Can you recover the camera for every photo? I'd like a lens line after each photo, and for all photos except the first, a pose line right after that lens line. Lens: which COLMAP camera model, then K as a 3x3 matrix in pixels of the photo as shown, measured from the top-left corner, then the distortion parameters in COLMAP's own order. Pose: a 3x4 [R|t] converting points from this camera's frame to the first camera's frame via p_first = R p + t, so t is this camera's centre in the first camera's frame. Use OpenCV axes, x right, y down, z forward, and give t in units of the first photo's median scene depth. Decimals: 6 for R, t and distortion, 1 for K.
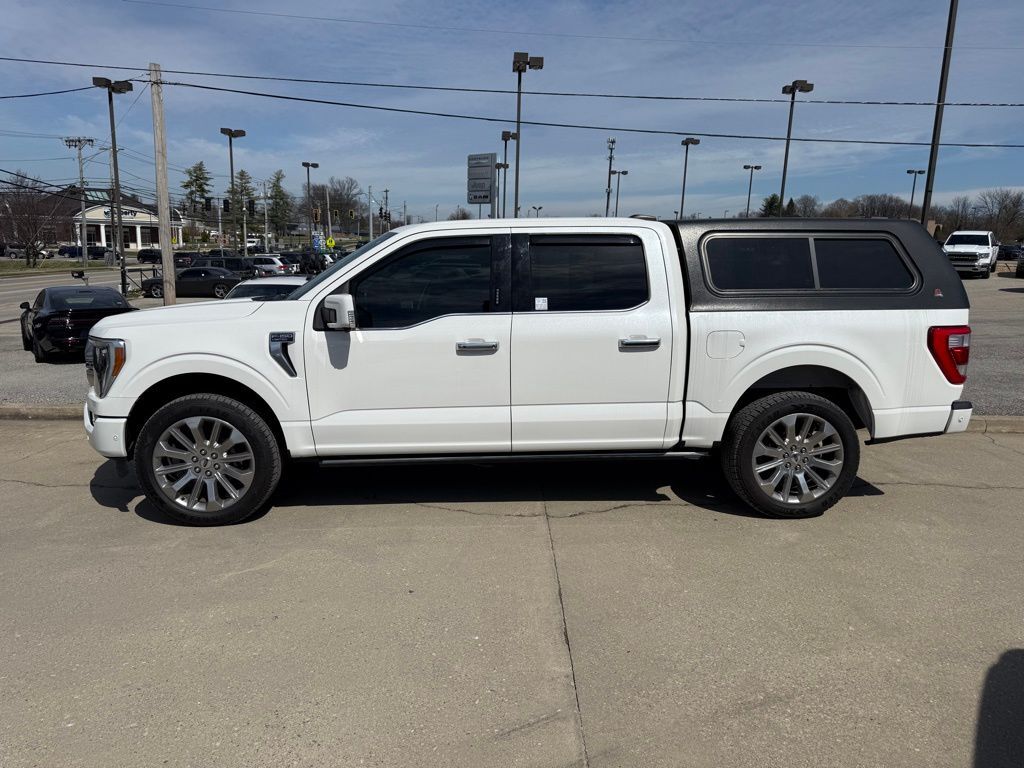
lens RADIAL K [[754.7, 0, 482.7], [0, 754.7, 383.8], [0, 0, 1]] dist [0.001705, 0.000425]
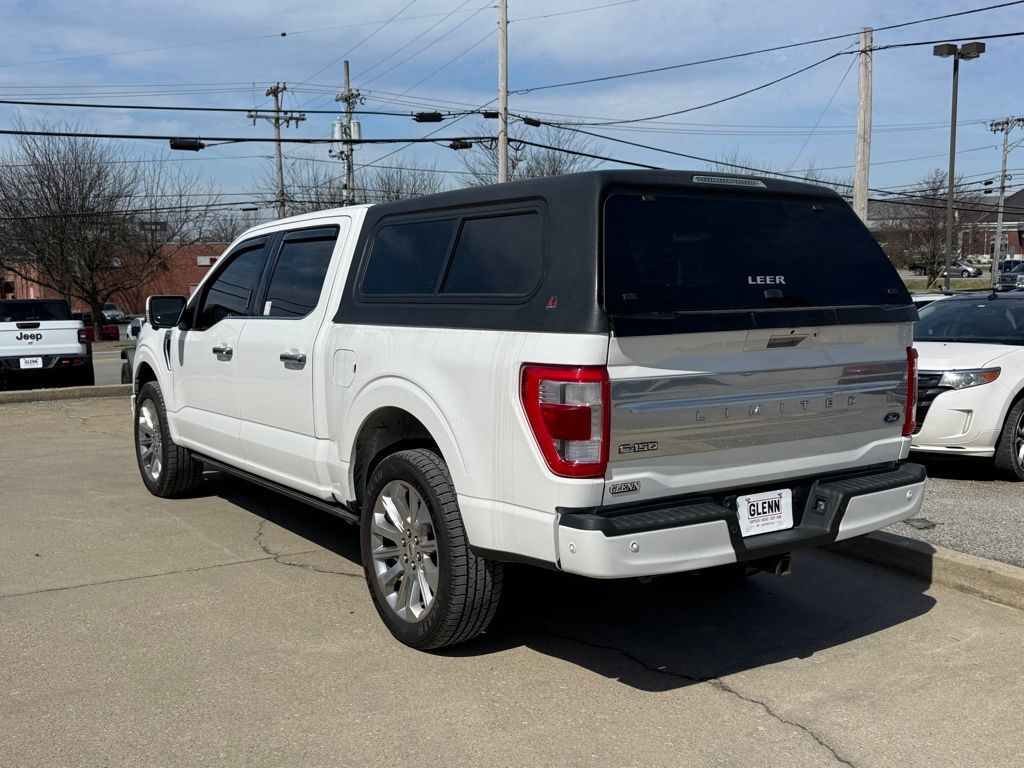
lens RADIAL K [[1015.1, 0, 513.3], [0, 1015.1, 394.2], [0, 0, 1]] dist [0.165148, -0.326210]
pose [[0.517143, 0.082124, -0.851950, 1.233168], [-0.127005, 0.991729, 0.018505, -0.065268], [0.846424, 0.098632, 0.523296, 0.612136]]
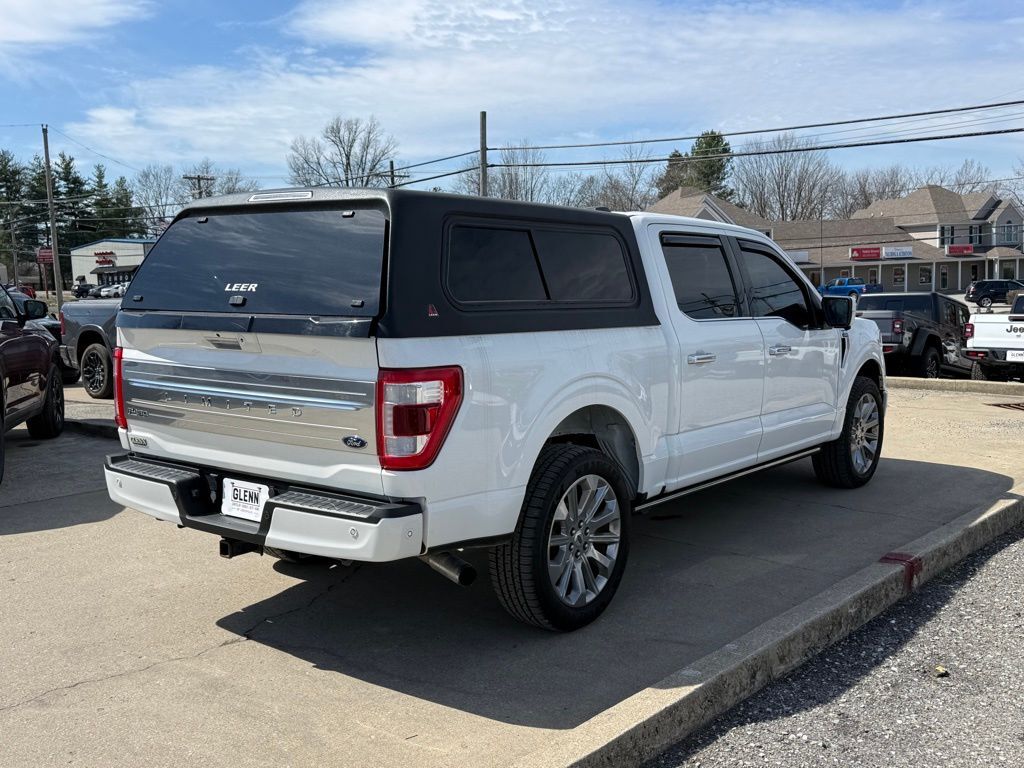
lens RADIAL K [[1011.4, 0, 512.0], [0, 1011.4, 384.0], [0, 0, 1]] dist [0.164600, -0.319377]
pose [[-0.662317, 0.072409, -0.745716, 1.146466], [-0.120138, 0.972176, 0.201100, -0.298760], [0.739529, 0.222781, -0.635190, 2.002636]]
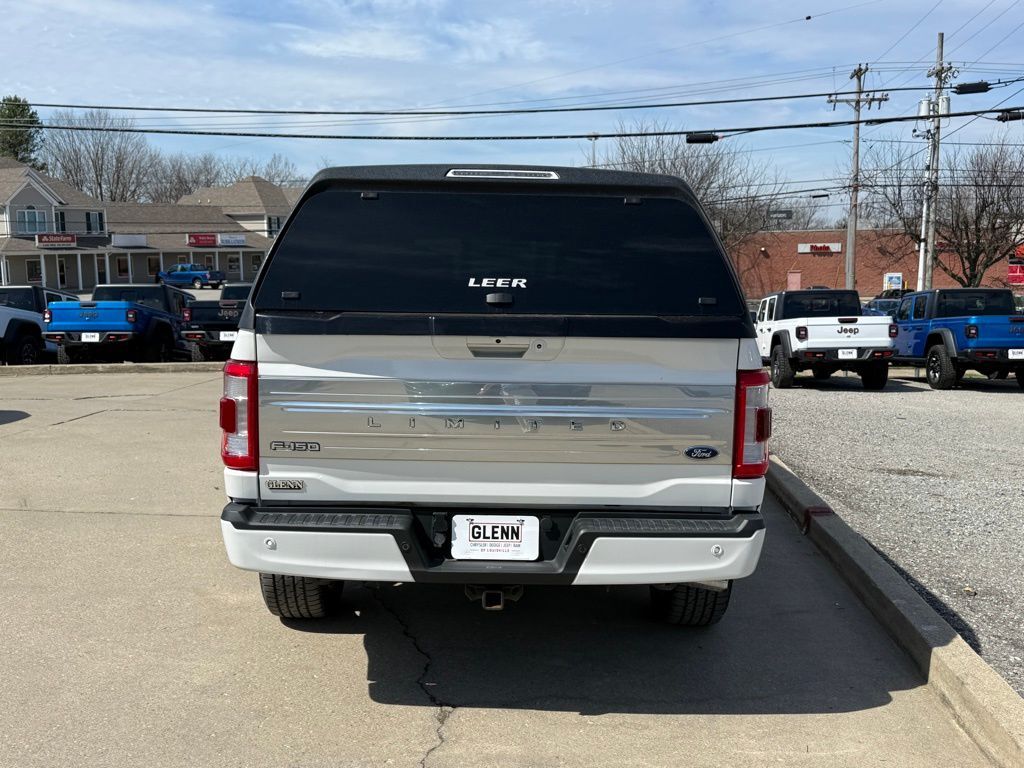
lens RADIAL K [[1011.4, 0, 512.0], [0, 1011.4, 384.0], [0, 0, 1]] dist [0.164600, -0.319377]
pose [[-0.060298, 0.105380, -0.992602, 1.374193], [-0.172641, 0.978324, 0.114352, -0.183414], [0.983137, 0.178259, -0.040798, 1.274084]]
